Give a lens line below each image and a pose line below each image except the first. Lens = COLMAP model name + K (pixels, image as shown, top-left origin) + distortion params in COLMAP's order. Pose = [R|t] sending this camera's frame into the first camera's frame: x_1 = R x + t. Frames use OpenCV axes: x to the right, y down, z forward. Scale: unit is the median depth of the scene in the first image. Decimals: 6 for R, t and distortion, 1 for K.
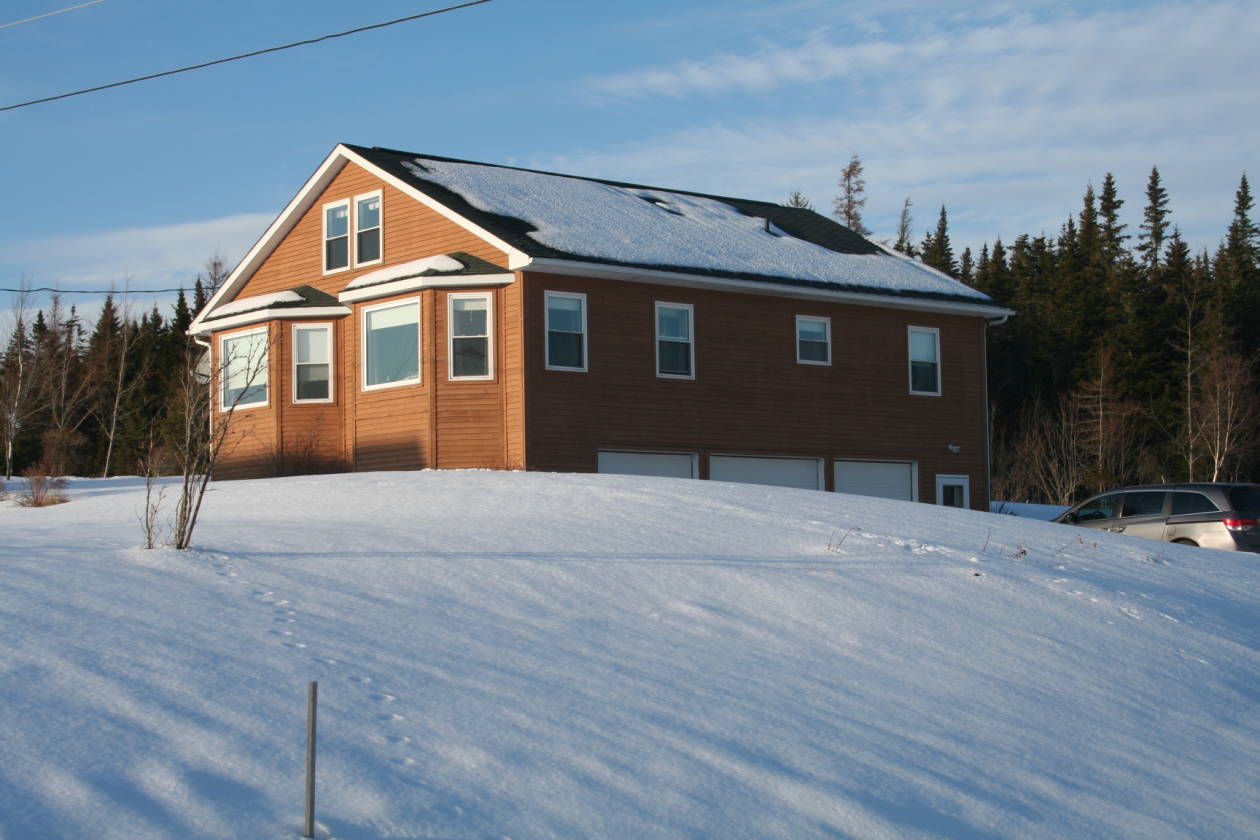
lens RADIAL K [[2285.2, 0, 629.9], [0, 2285.2, 421.1], [0, 0, 1]] dist [-0.046169, 0.000000]
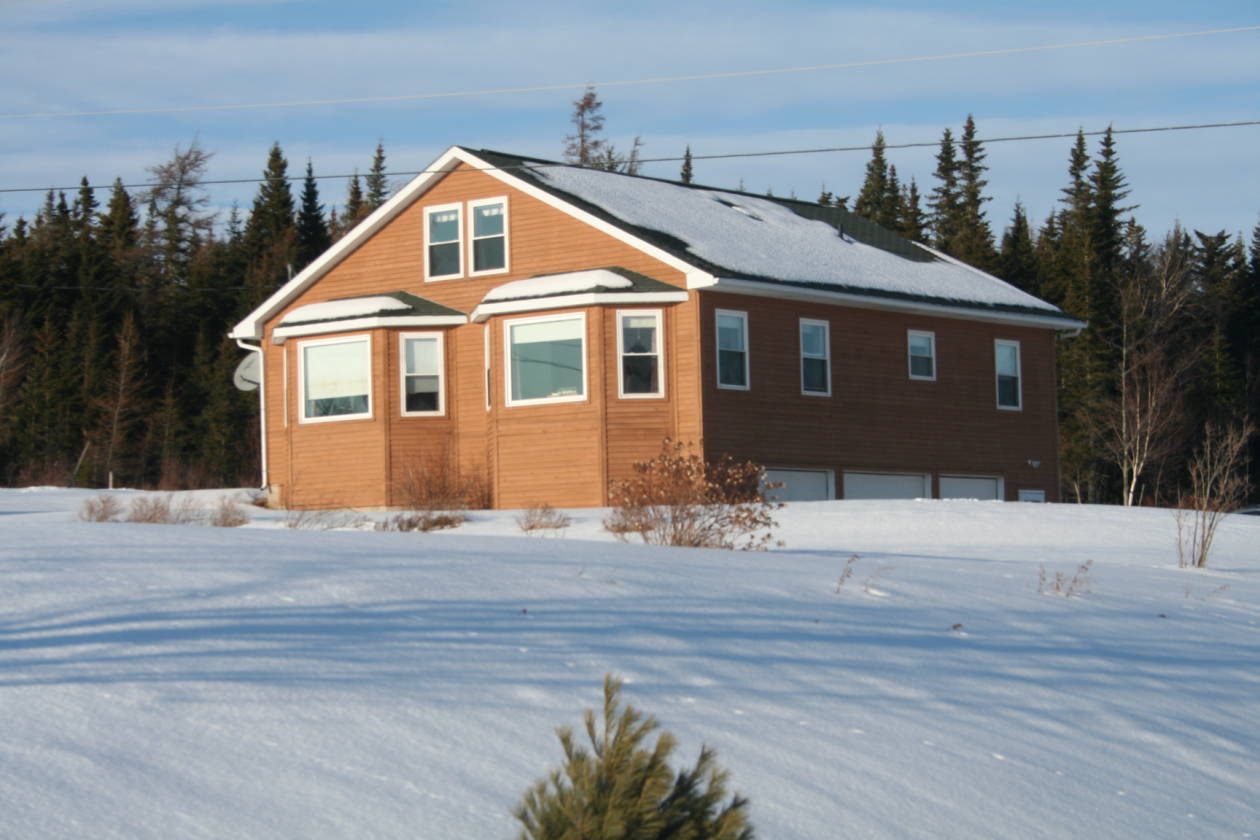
lens RADIAL K [[3244.0, 0, 629.9], [0, 3244.0, 420.5], [0, 0, 1]] dist [0.130700, 0.000000]
pose [[0.975589, 0.005327, 0.219541, -0.353208], [-0.007818, 0.999915, 0.010480, -0.020917], [-0.219466, -0.011941, 0.975547, -0.348714]]
